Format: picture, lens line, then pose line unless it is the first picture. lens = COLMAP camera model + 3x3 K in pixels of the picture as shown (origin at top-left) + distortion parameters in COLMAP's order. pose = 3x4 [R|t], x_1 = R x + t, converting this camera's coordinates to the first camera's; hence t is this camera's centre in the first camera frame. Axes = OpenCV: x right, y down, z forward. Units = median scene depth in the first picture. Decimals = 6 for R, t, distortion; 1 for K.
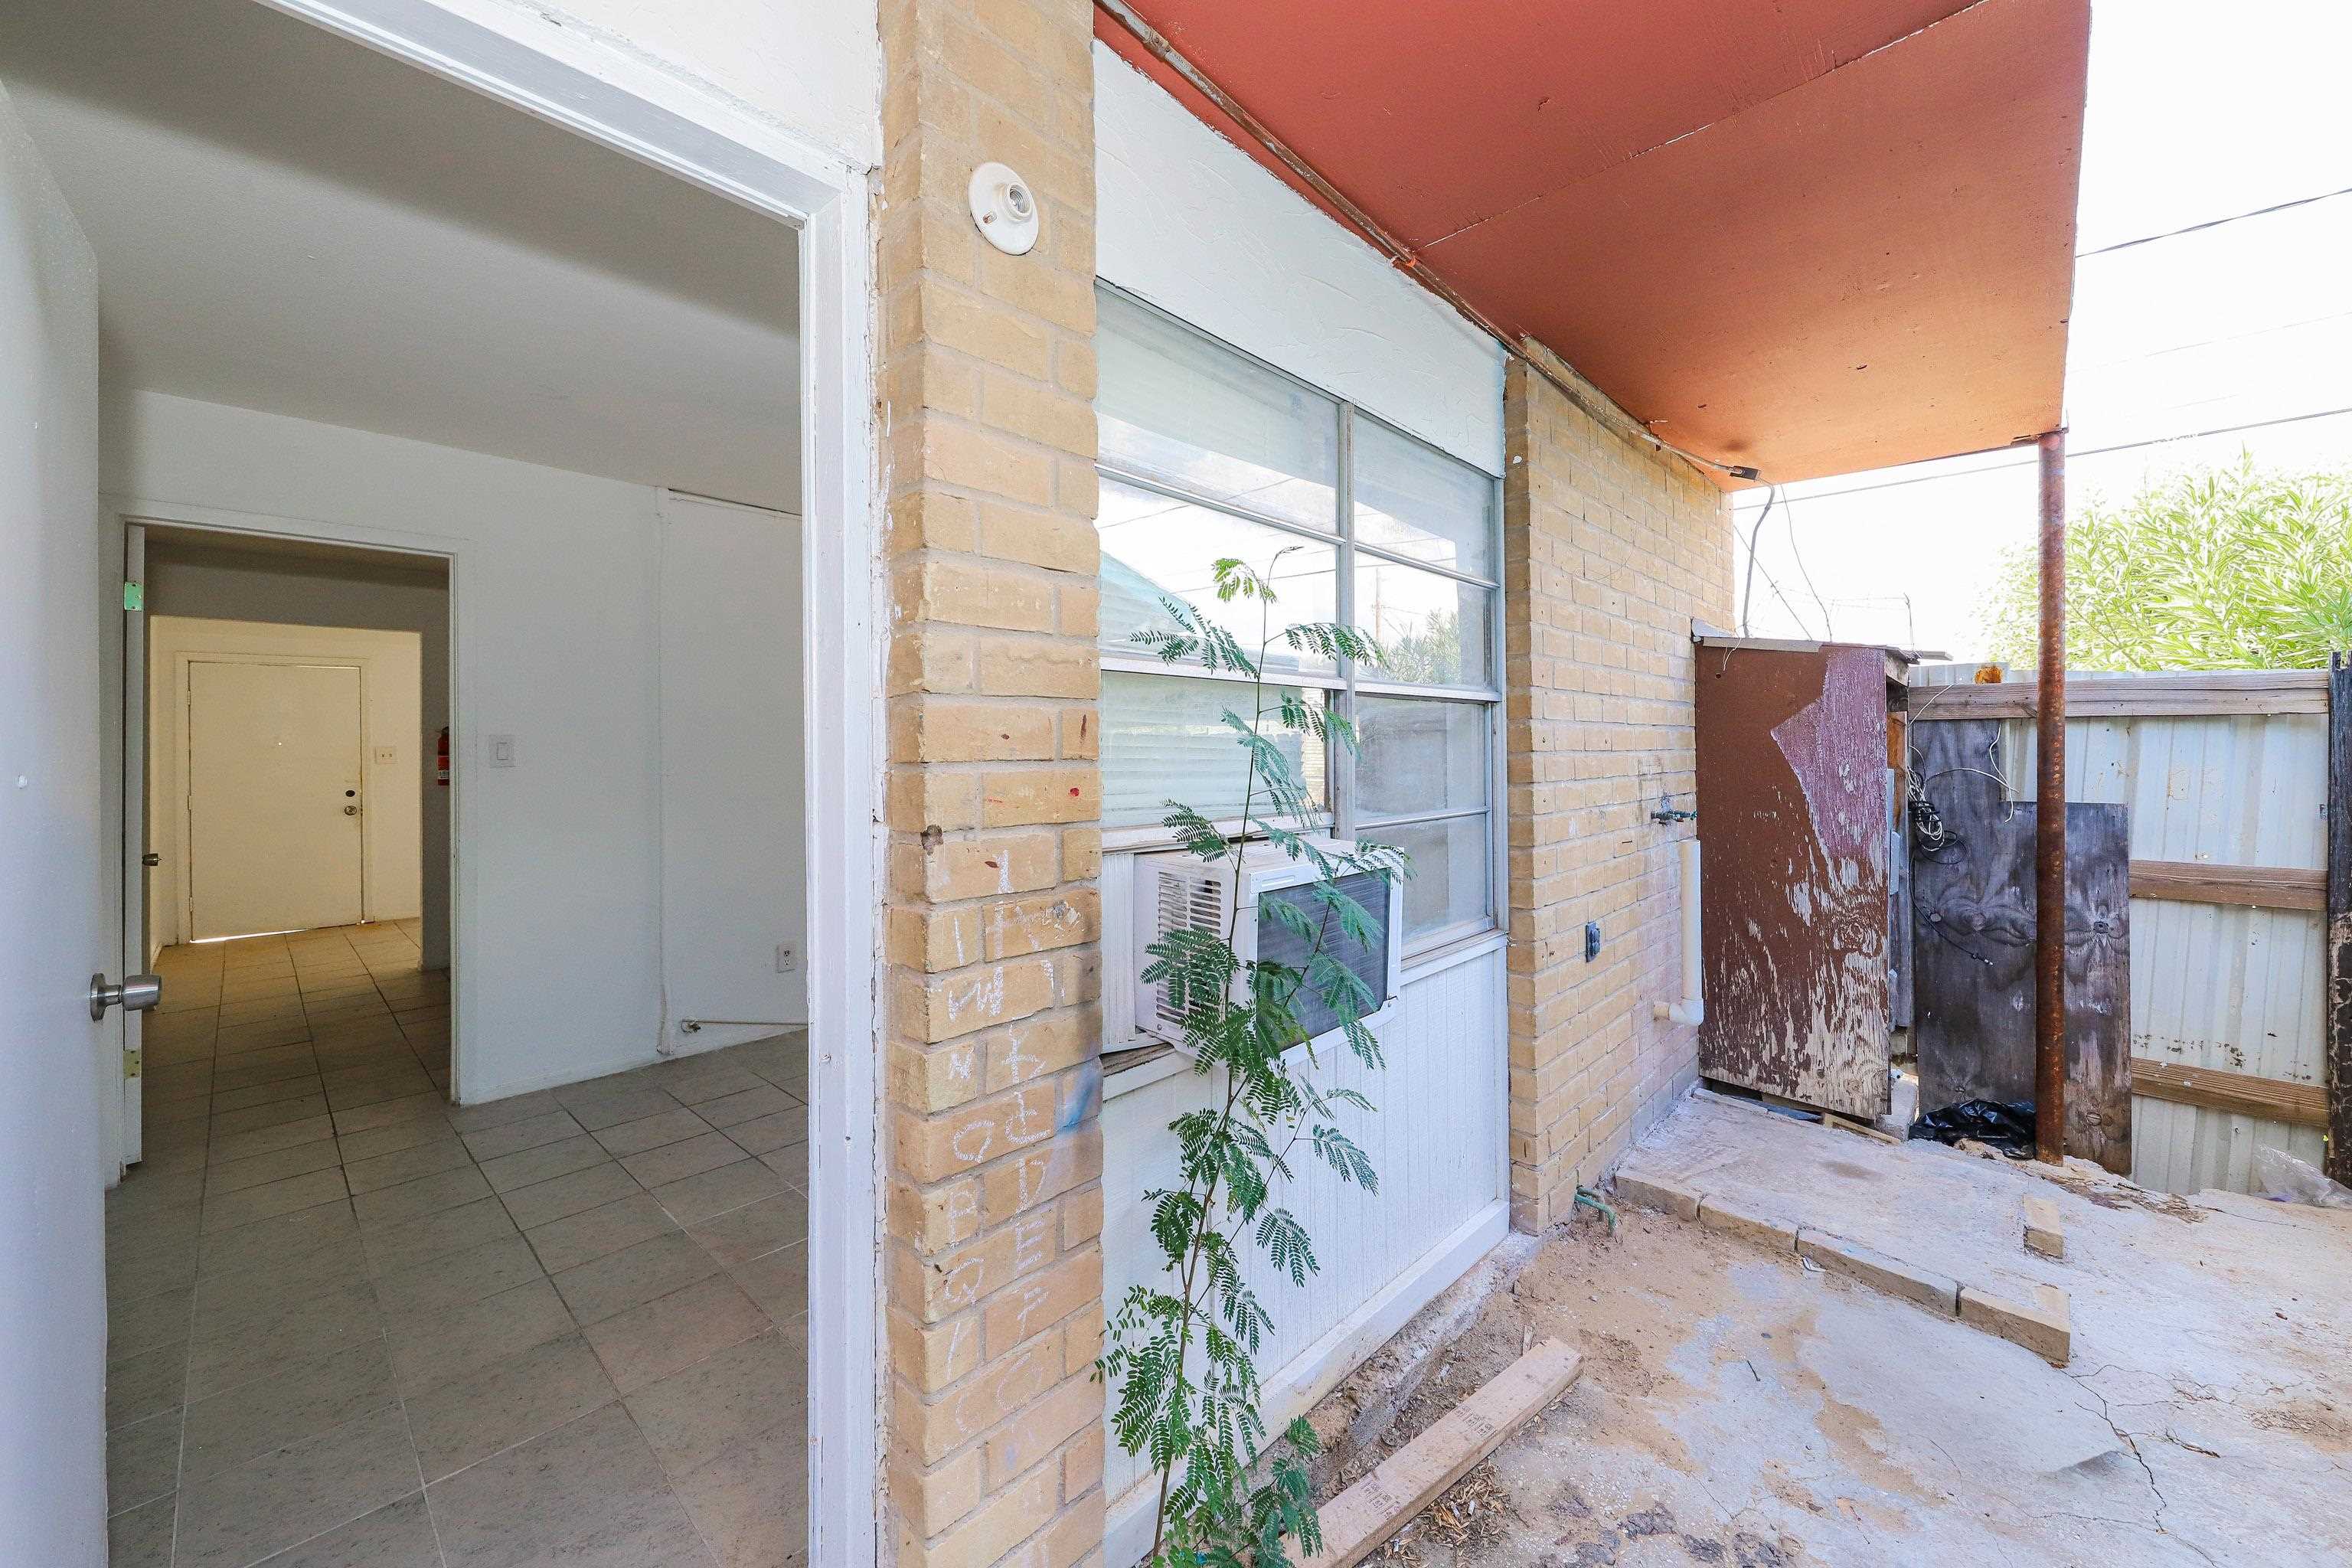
lens RADIAL K [[885.1, 0, 1188.0], [0, 885.1, 756.3], [0, 0, 1]] dist [0.015187, -0.008178]
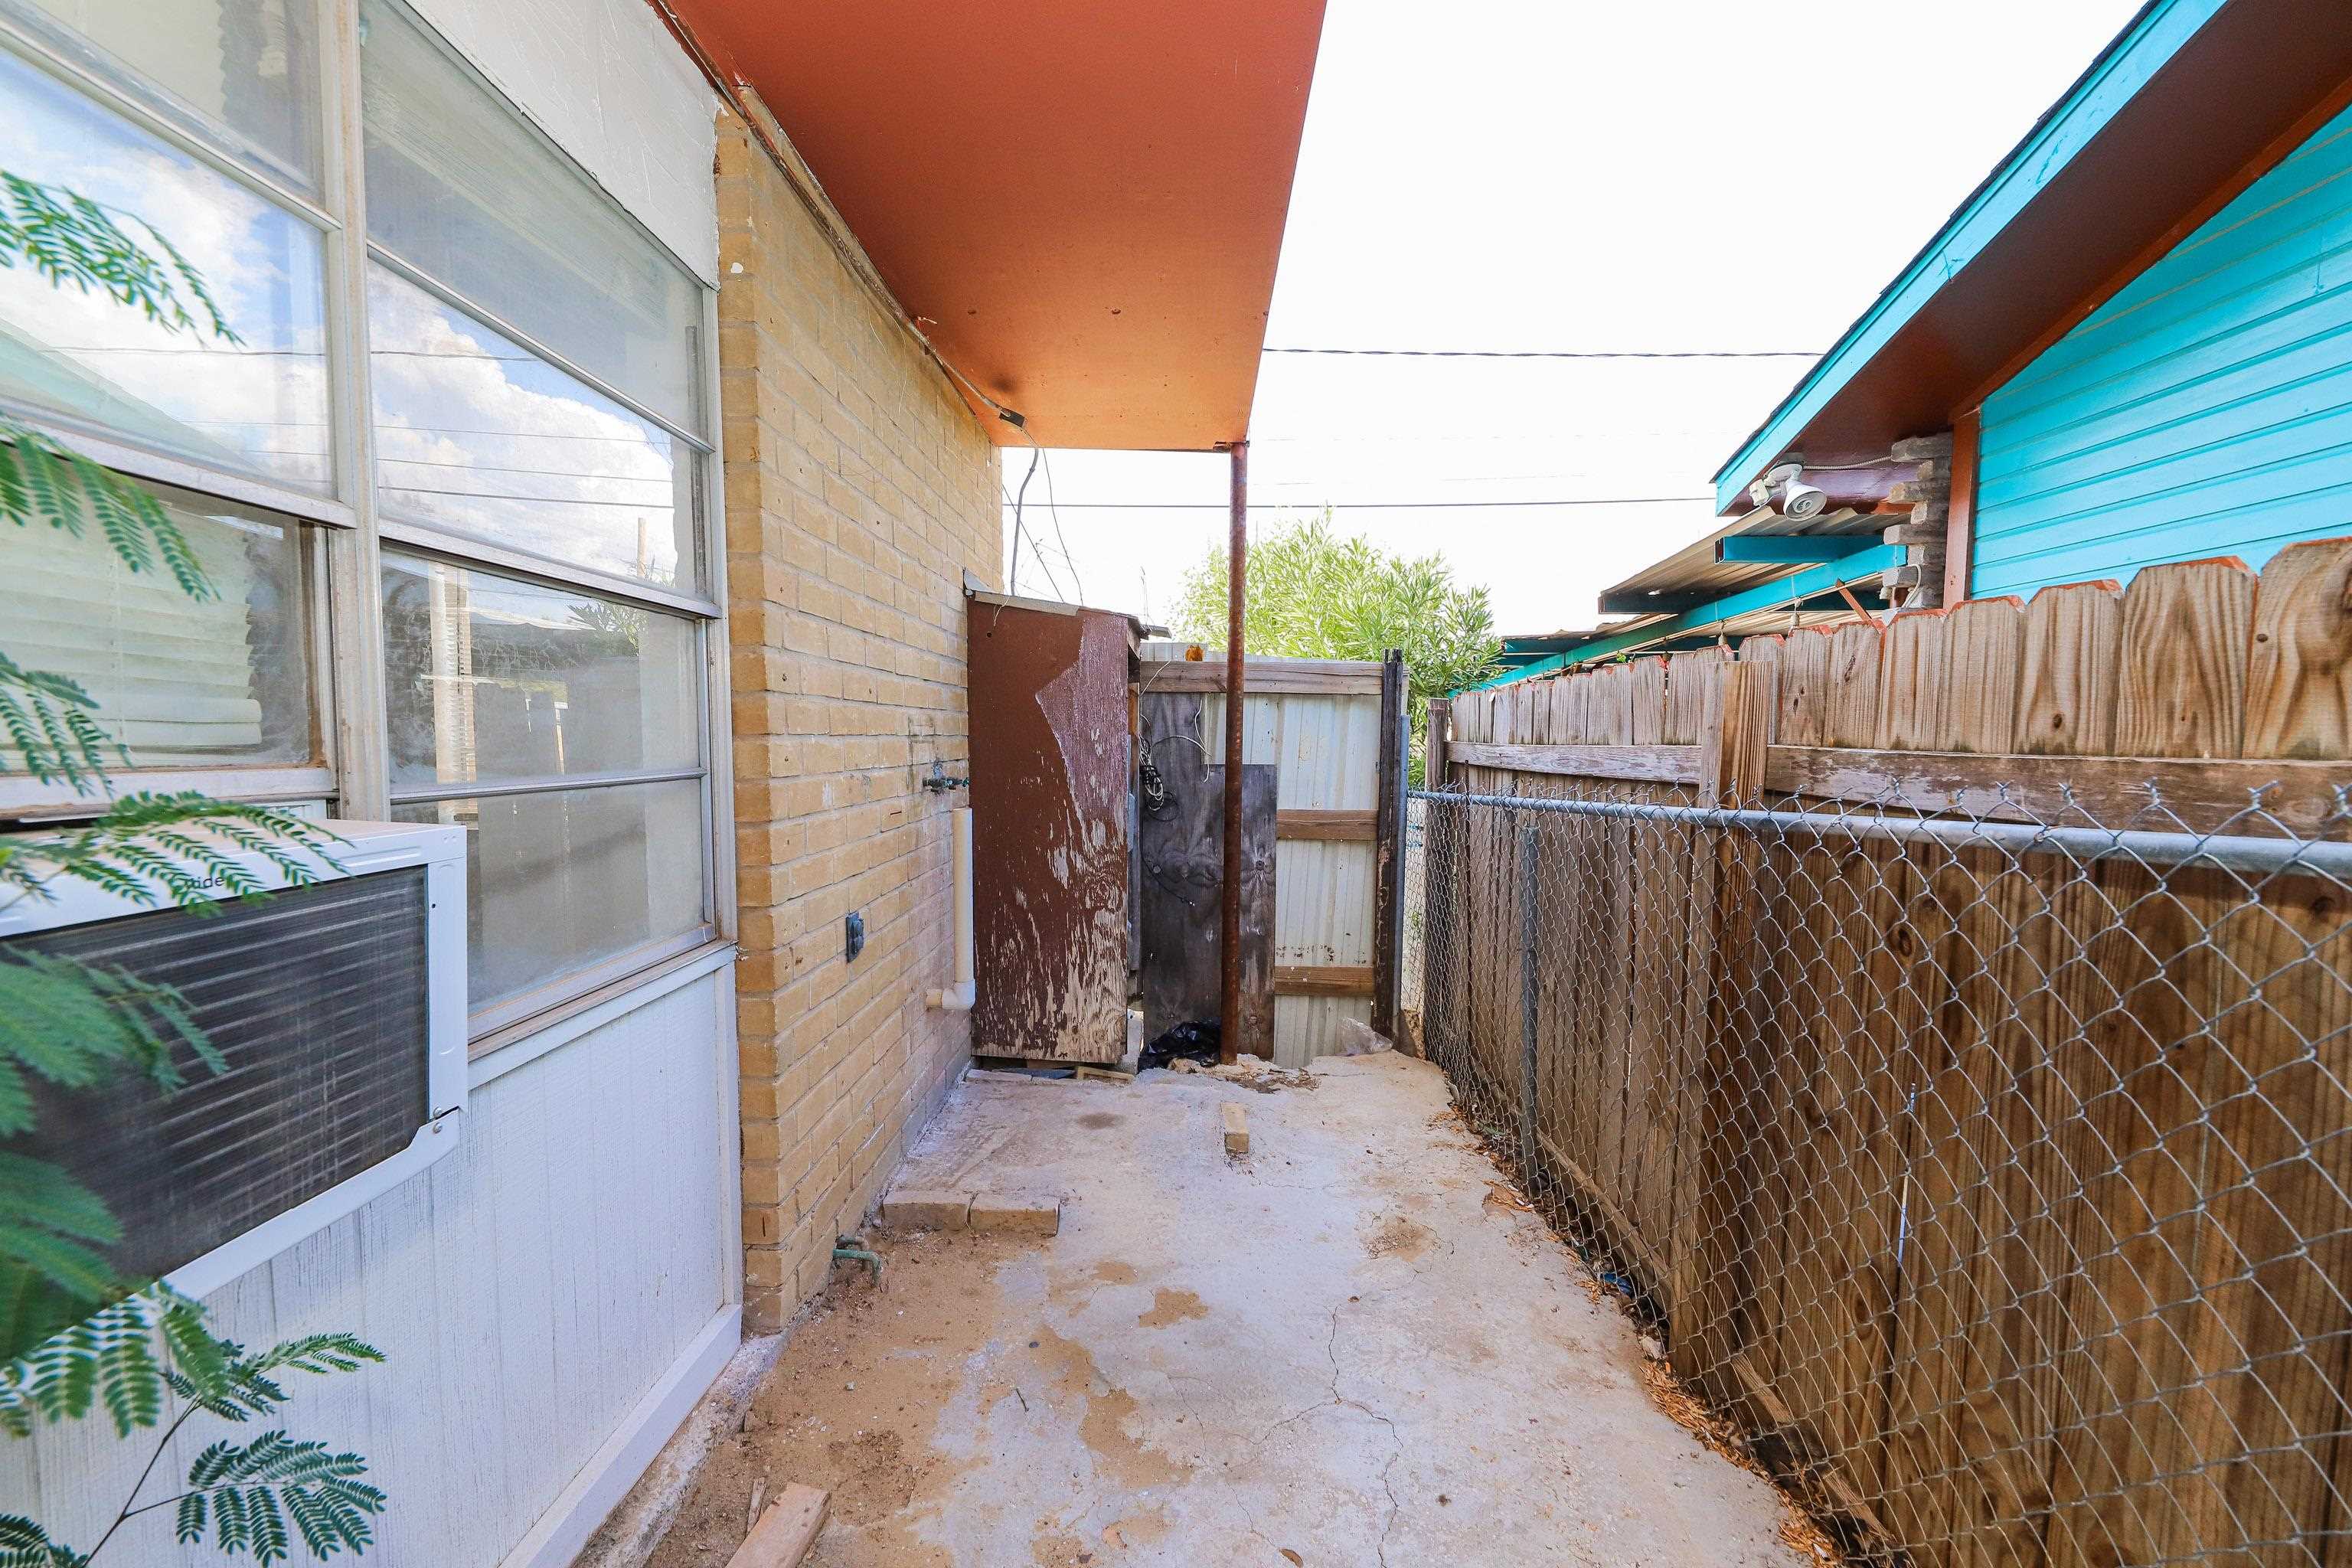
lens RADIAL K [[942.9, 0, 1170.6], [0, 942.9, 760.5], [0, 0, 1]] dist [0.019401, -0.008196]
pose [[0.746541, -0.012034, 0.665230, 0.071155], [-0.003278, 0.999758, 0.021765, 0.020295], [-0.665331, -0.018429, 0.746321, 0.119637]]
